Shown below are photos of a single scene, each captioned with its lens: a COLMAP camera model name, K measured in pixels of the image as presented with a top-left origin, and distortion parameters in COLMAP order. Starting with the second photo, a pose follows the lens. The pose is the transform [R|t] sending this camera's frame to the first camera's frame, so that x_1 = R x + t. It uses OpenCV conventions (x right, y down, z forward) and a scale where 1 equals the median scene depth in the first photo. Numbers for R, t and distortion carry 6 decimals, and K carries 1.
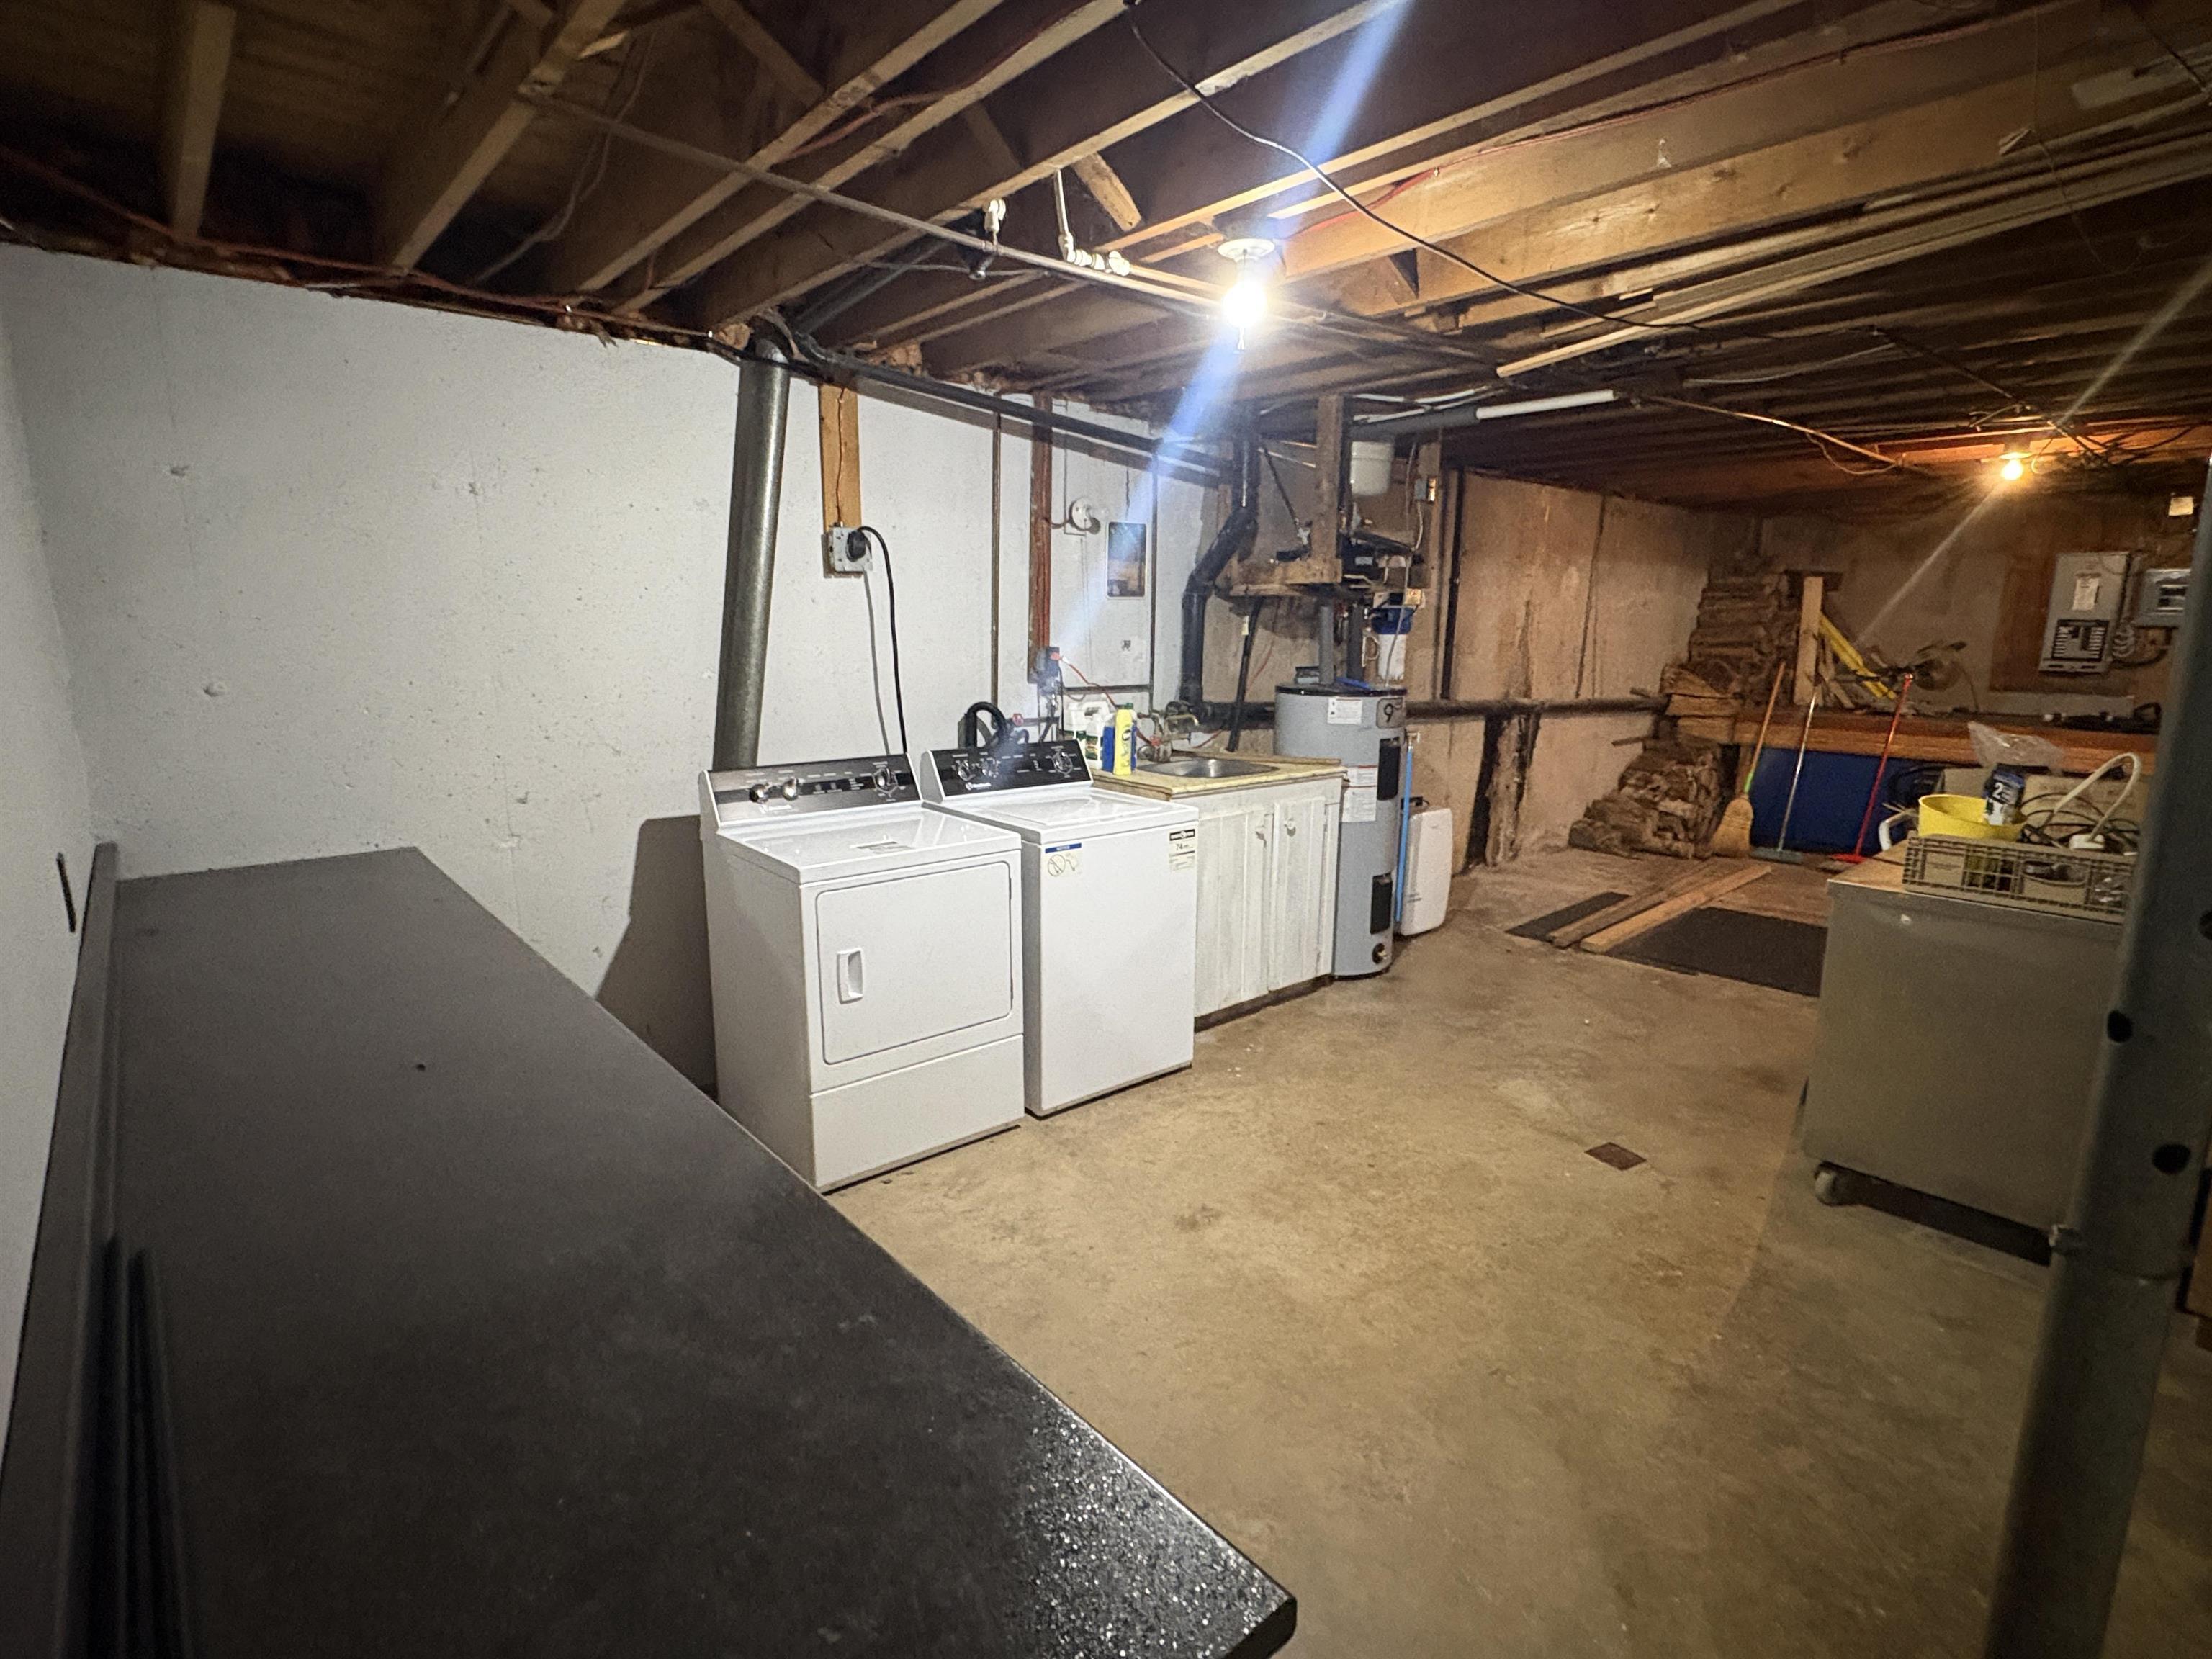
lens RADIAL K [[1099.0, 0, 1104.2], [0, 1099.0, 827.3], [0, 0, 1]] dist [-0.000595, 0.000490]
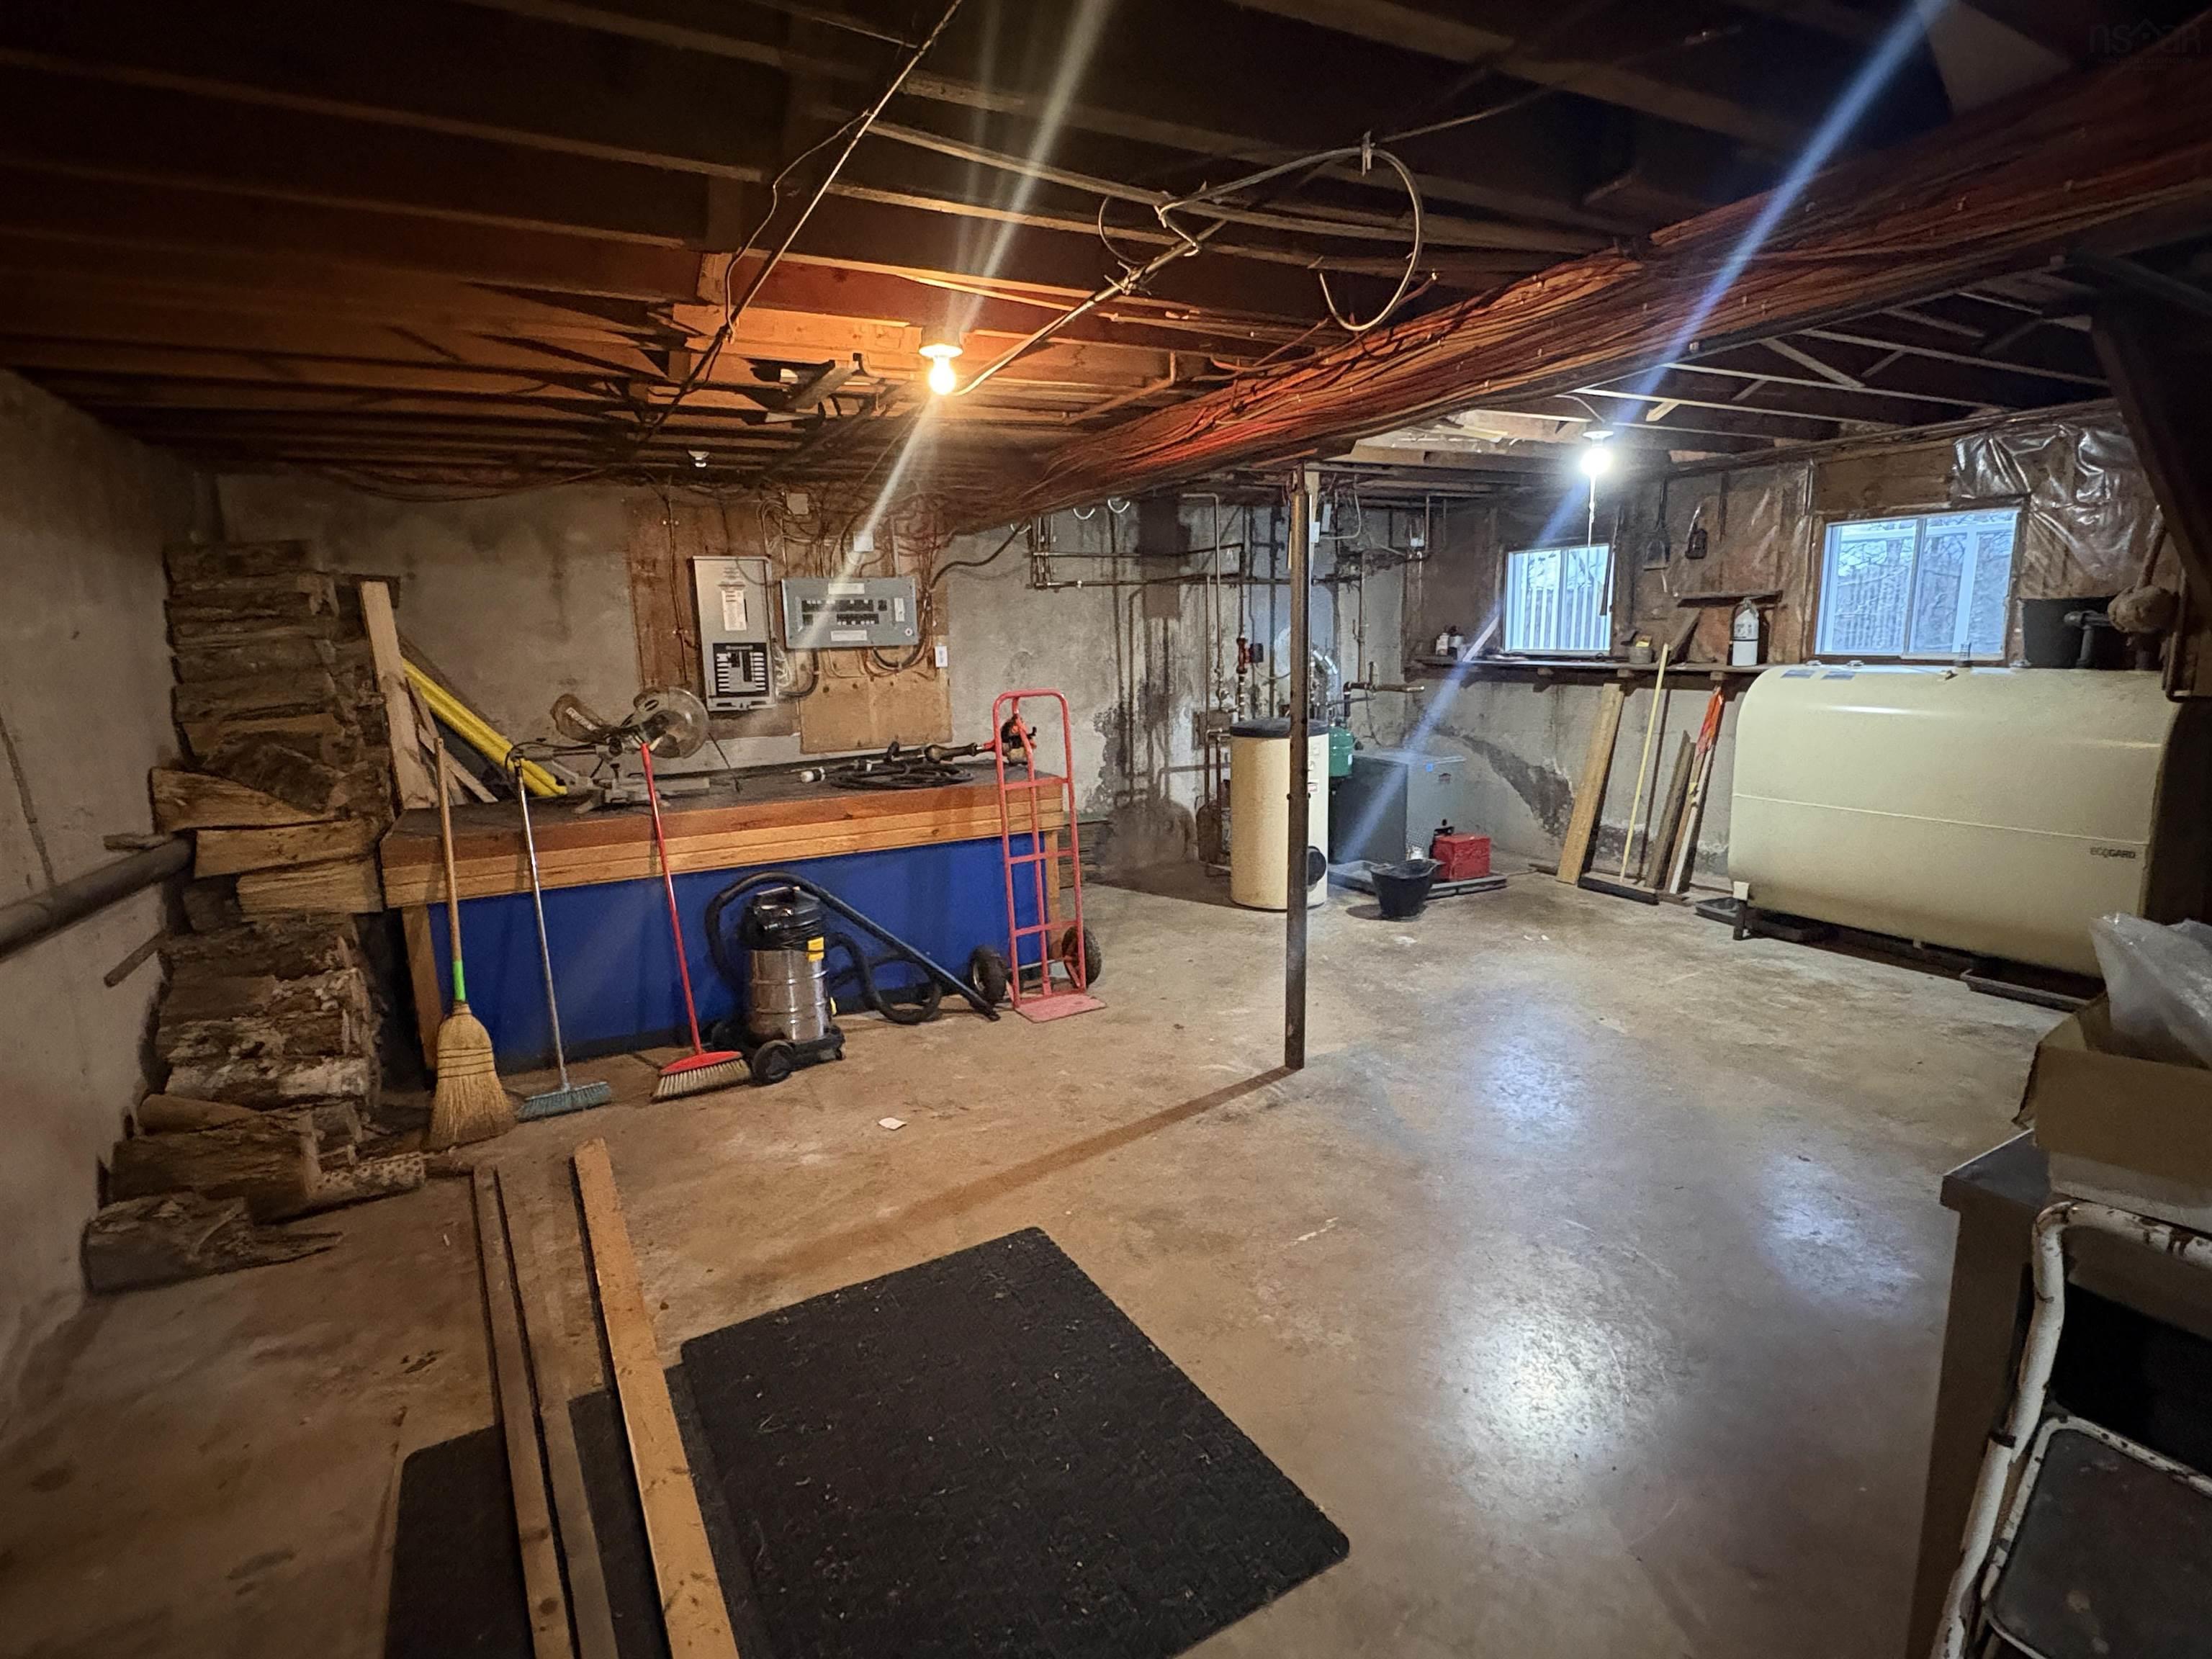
lens RADIAL K [[1099.0, 0, 1100.1], [0, 1099.0, 821.4], [0, 0, 1]] dist [-0.000595, 0.000490]
pose [[0.219721, -0.180166, 0.958782, 0.174613], [0.215679, 0.967451, 0.132369, -0.109341], [-0.951423, 0.177705, 0.251427, 0.557265]]
